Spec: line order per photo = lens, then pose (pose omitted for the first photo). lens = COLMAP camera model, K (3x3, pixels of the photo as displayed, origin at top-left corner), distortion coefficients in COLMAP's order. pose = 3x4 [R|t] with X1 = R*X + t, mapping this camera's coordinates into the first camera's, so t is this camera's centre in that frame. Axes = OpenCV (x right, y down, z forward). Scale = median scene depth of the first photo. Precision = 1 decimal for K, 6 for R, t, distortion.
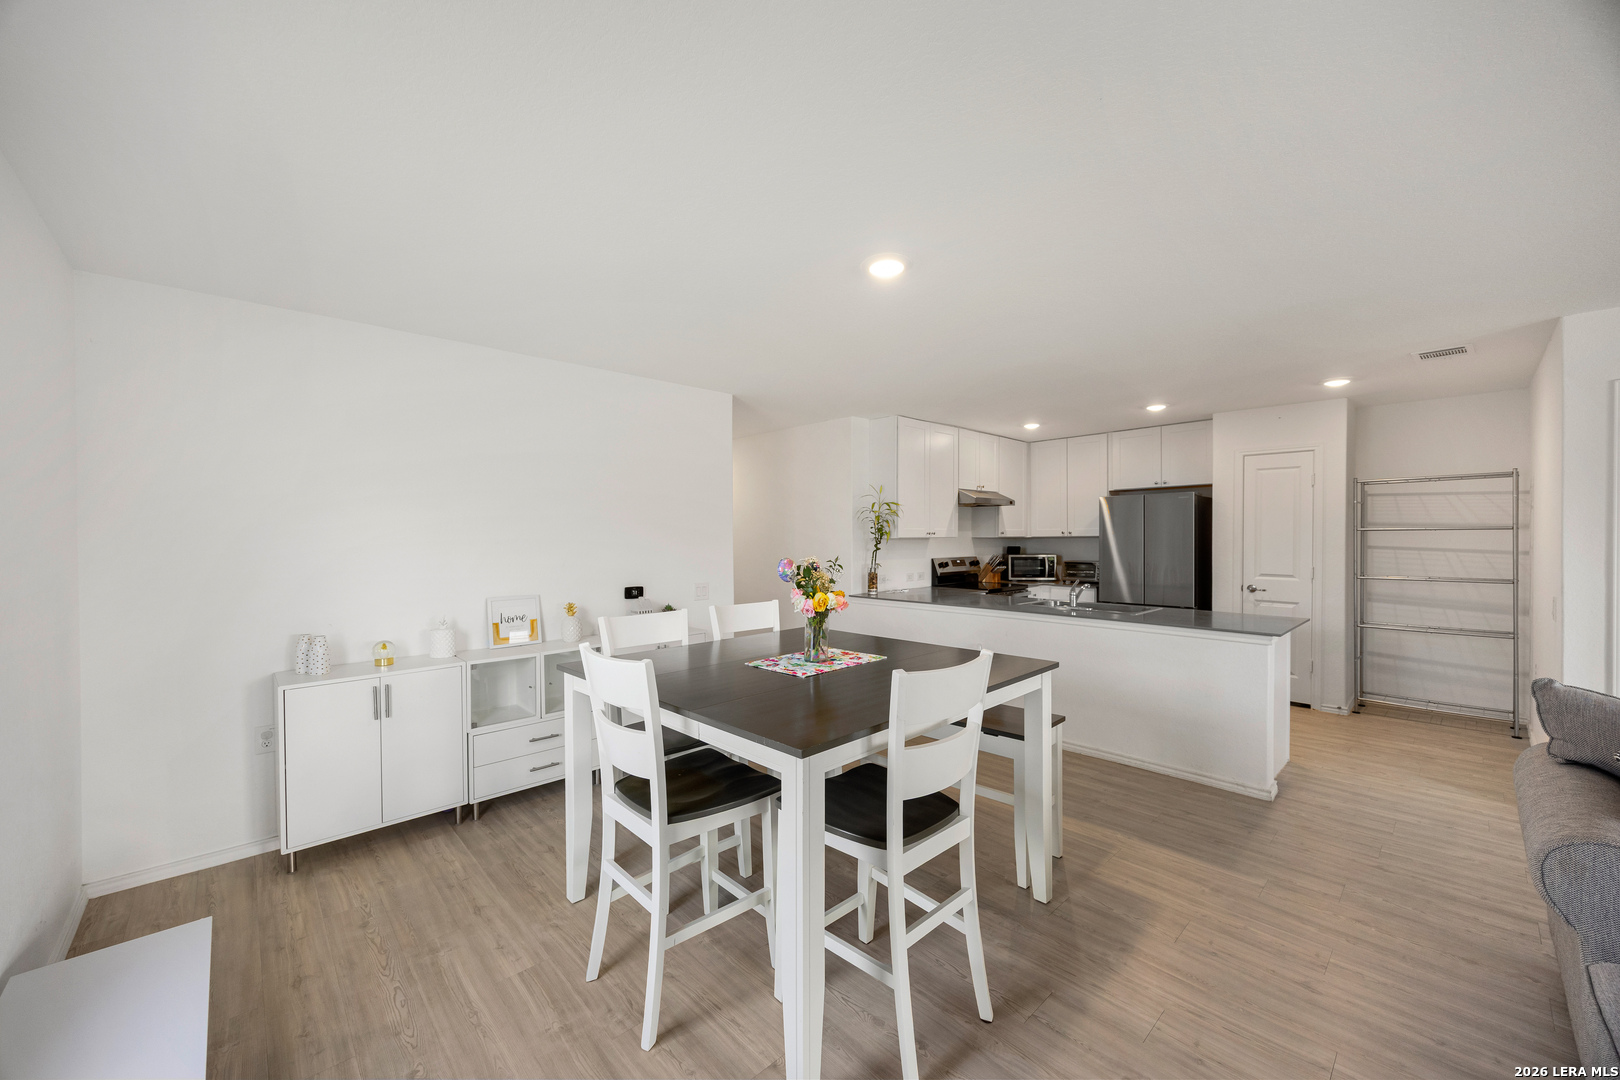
lens RADIAL K [[617.0, 0, 801.1], [0, 617.0, 540.8], [0, 0, 1]] dist [-0.001863, -0.000147]
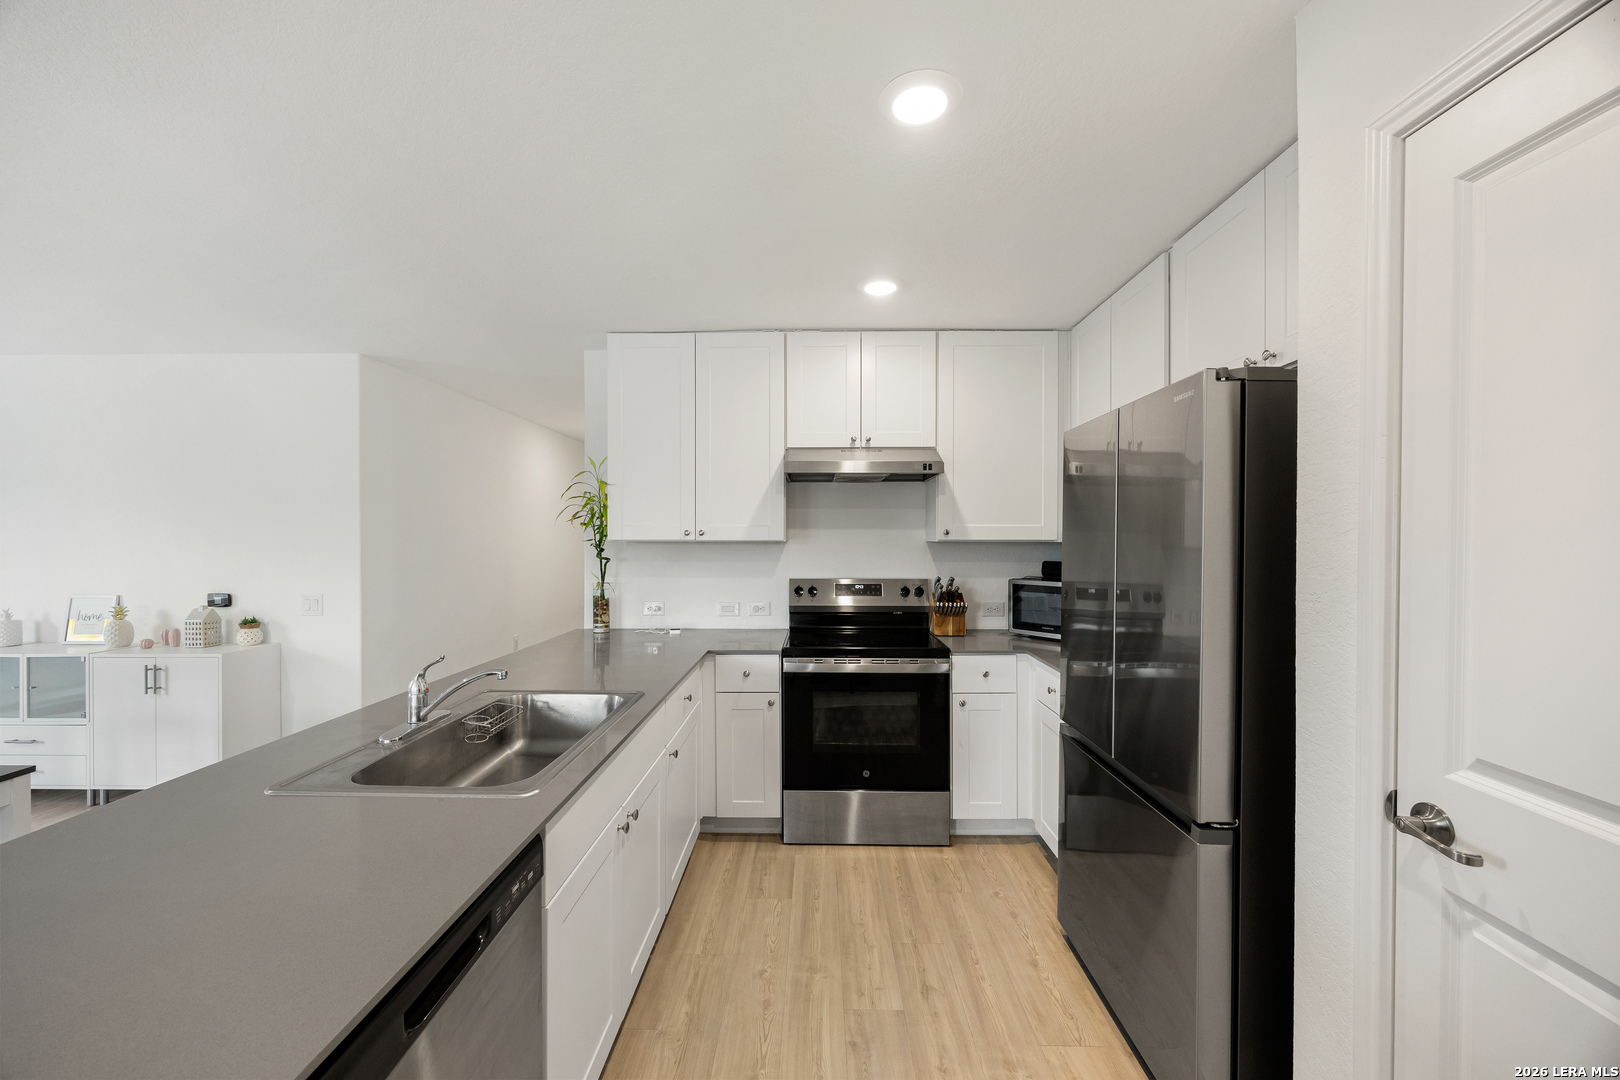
lens RADIAL K [[617.0, 0, 804.2], [0, 617.0, 541.0], [0, 0, 1]] dist [-0.001863, -0.000147]
pose [[0.719637, 0.008497, -0.694298, 0.734531], [-0.008731, 0.999957, 0.003188, -0.008336], [0.694296, 0.003768, 0.719680, 0.742246]]
